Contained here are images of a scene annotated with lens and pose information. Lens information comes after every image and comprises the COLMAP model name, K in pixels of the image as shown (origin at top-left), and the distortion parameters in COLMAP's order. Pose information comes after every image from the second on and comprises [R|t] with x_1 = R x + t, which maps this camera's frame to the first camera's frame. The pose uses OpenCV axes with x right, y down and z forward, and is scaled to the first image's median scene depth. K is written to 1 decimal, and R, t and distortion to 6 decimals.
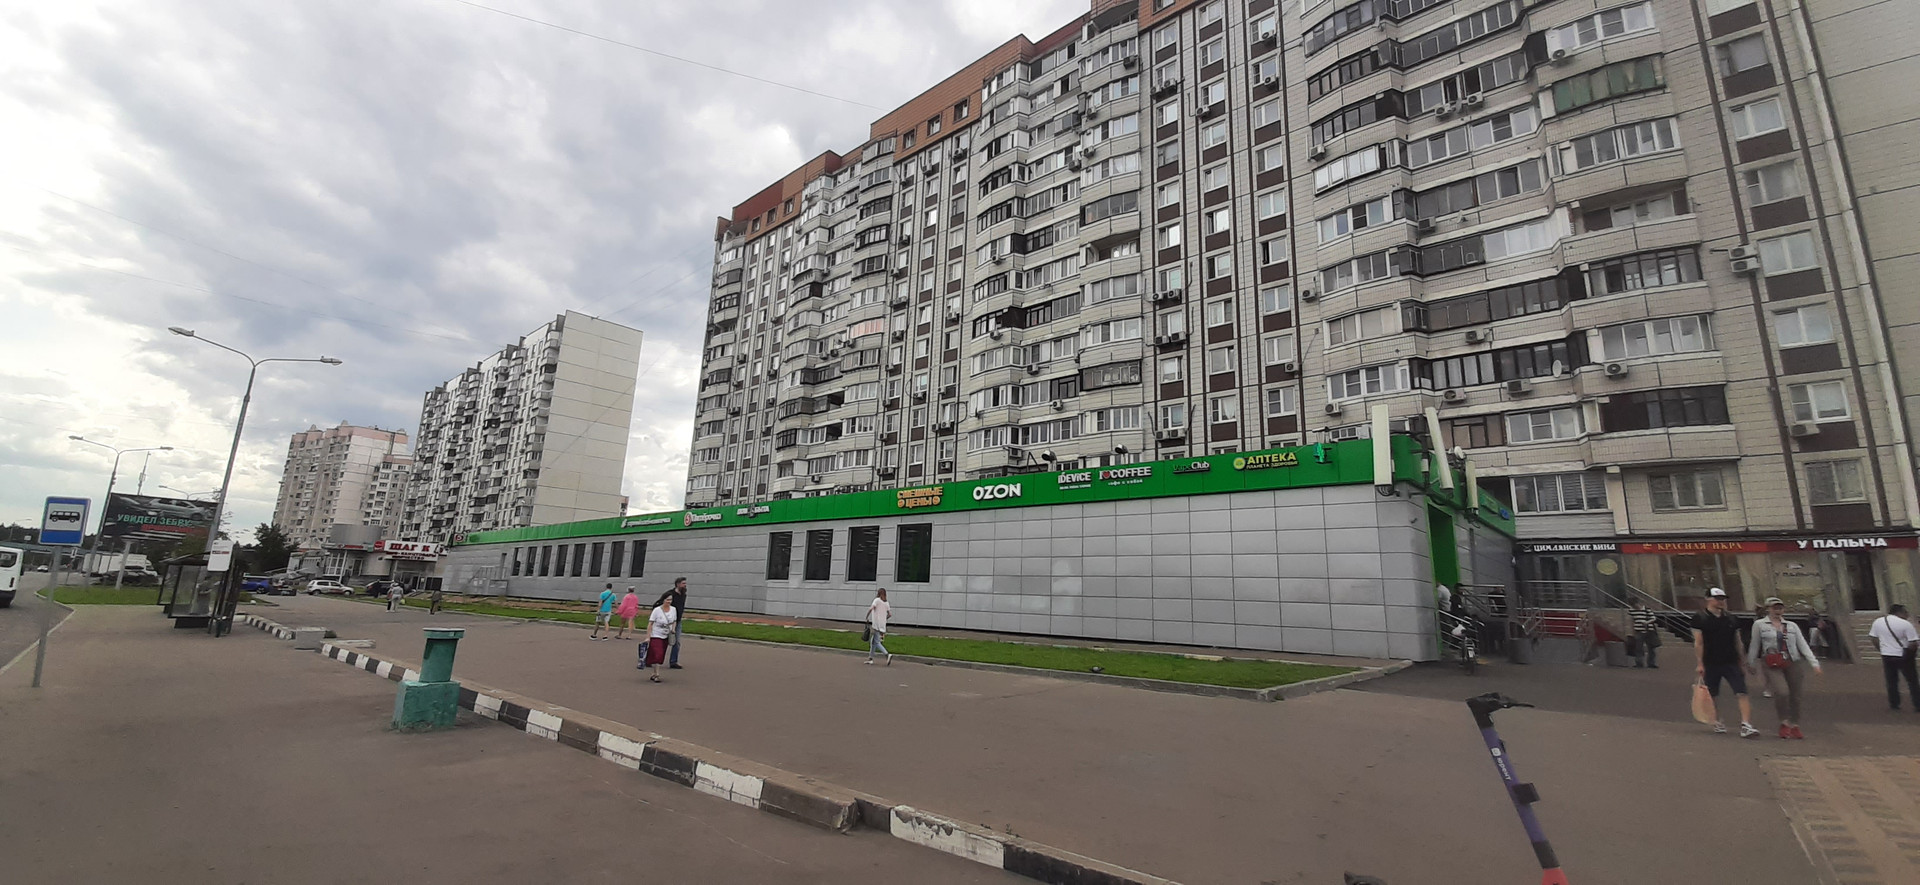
lens RADIAL K [[753.5, 0, 962.4], [0, 753.5, 438.3], [0, 0, 1]] dist [-0.000813, -0.000071]
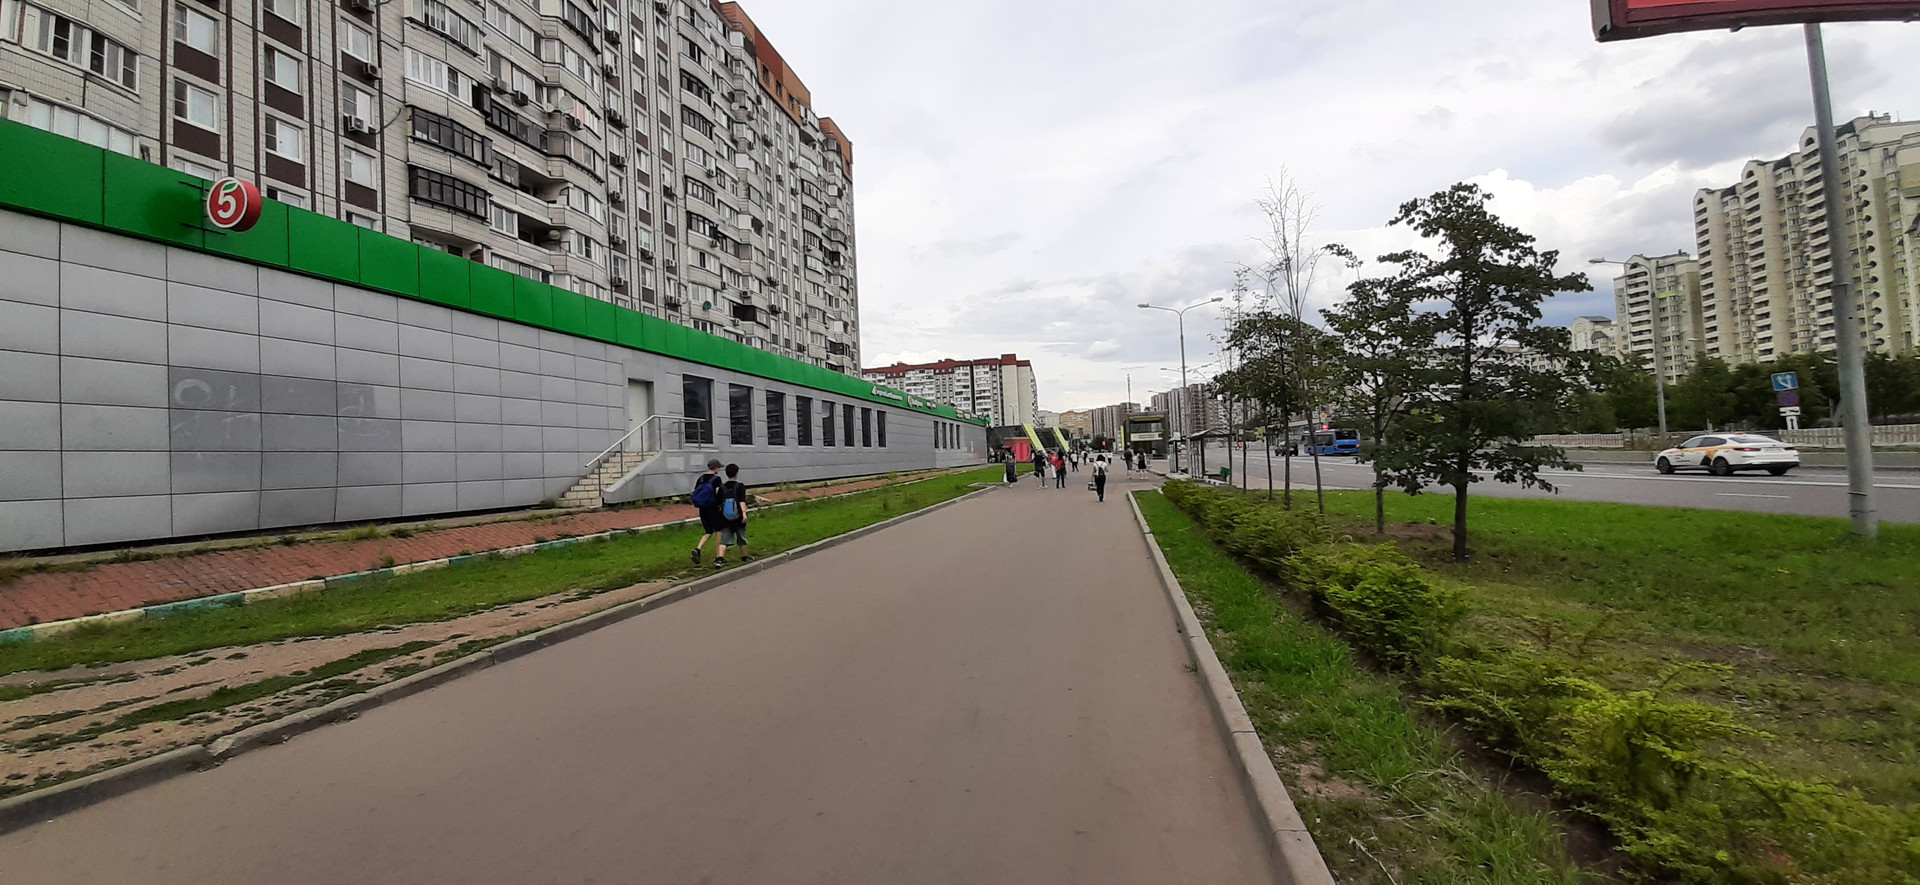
lens RADIAL K [[753.5, 0, 960.0], [0, 753.5, 434.0], [0, 0, 1]] dist [-0.000813, -0.000071]
pose [[-0.516996, 0.017920, 0.855800, -1.028381], [-0.159281, 0.980306, -0.116750, 0.203992], [-0.841038, -0.196672, -0.503960, 1.088942]]
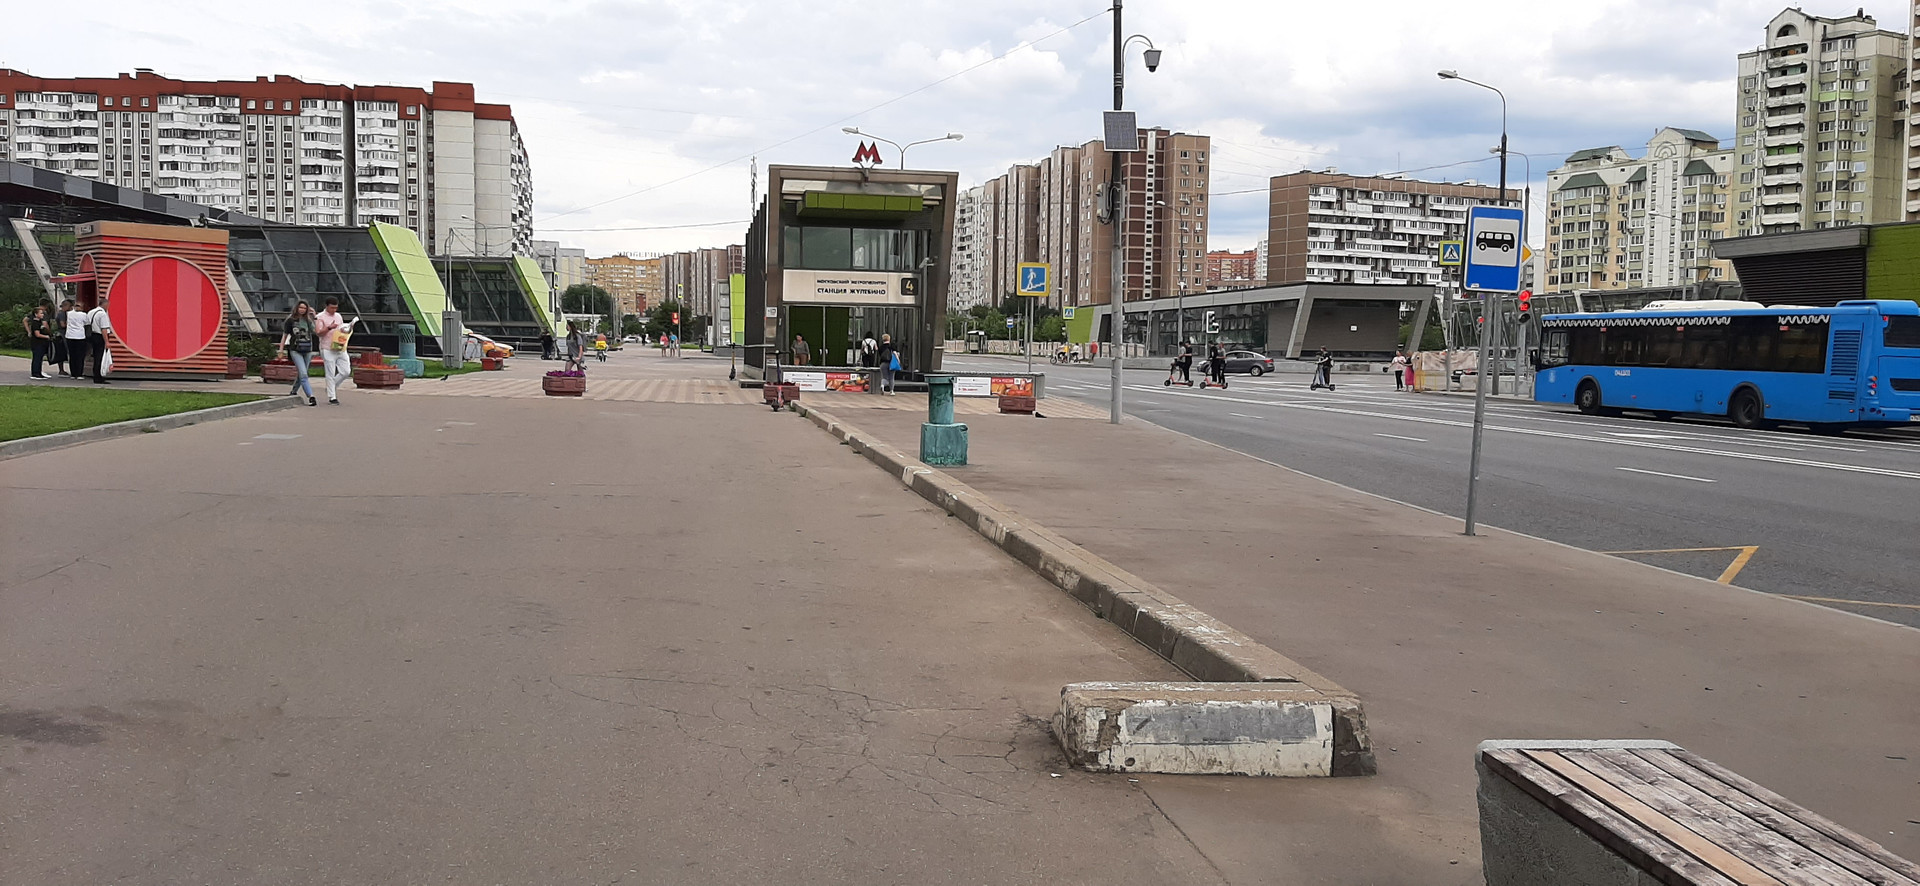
lens RADIAL K [[1363.9, 0, 959.5], [0, 1363.9, 437.8], [0, 0, 1]] dist [-0.014192, -0.005022]
pose [[-0.798676, -0.083048, 0.596003, -0.904808], [-0.170314, 0.981131, -0.091517, 0.182990], [-0.577156, -0.174600, -0.797750, 0.976521]]
